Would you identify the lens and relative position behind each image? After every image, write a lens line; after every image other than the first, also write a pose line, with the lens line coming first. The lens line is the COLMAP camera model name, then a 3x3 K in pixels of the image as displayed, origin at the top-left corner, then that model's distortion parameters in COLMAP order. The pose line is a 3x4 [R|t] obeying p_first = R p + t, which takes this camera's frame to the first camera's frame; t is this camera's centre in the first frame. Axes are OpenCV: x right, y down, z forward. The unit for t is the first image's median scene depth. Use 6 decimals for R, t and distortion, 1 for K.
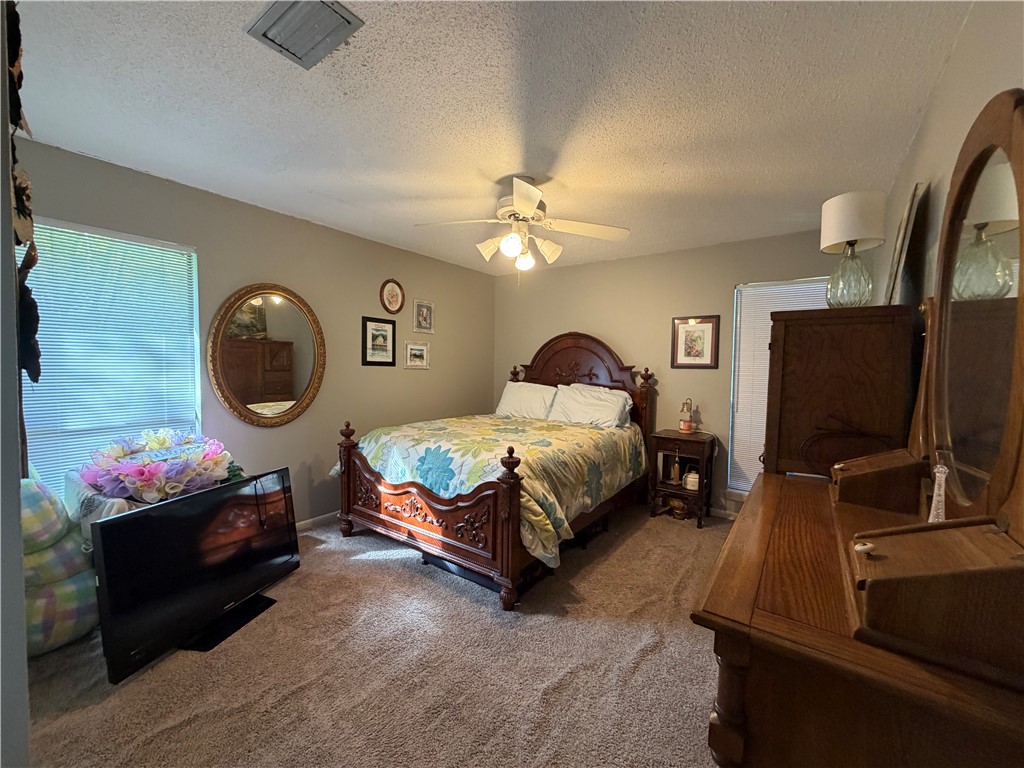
lens RADIAL K [[410.0, 0, 512.0], [0, 410.0, 384.0], [0, 0, 1]] dist [-0.000221, -0.000102]
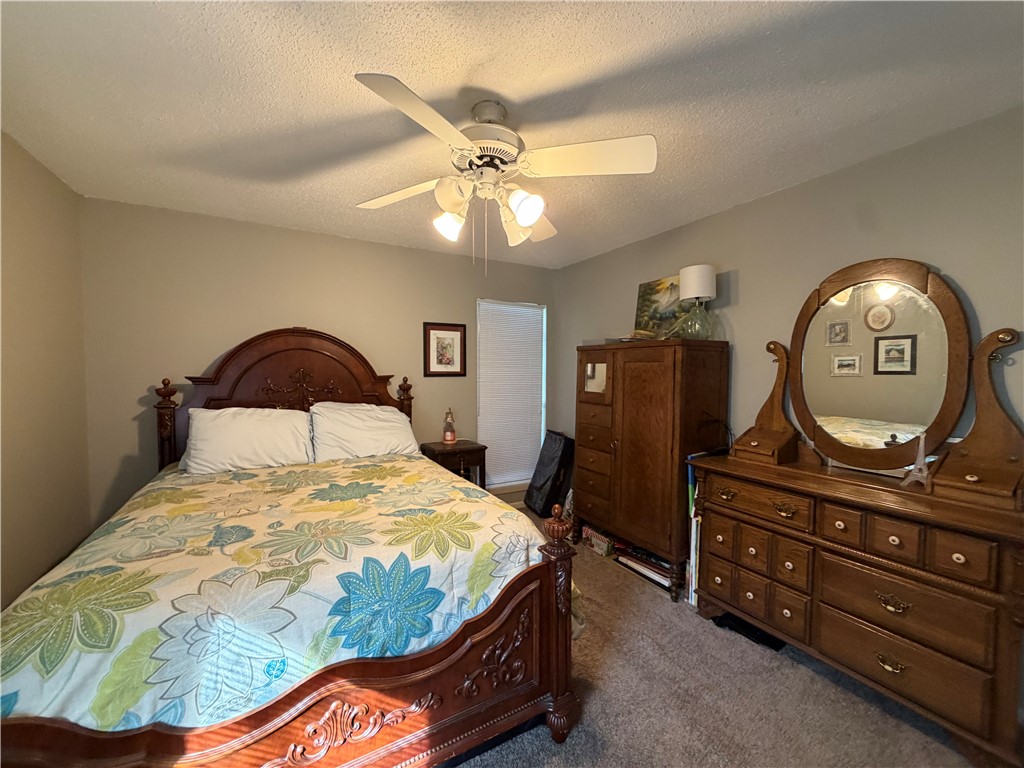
lens RADIAL K [[405.0, 0, 512.0], [0, 405.0, 384.0], [0, 0, 1]] dist [-0.019795, 0.000007]
pose [[0.405105, -0.046621, 0.913081, -0.525777], [0.049139, 0.998366, 0.029174, -0.056677], [-0.912949, 0.033049, 0.406733, 0.651019]]
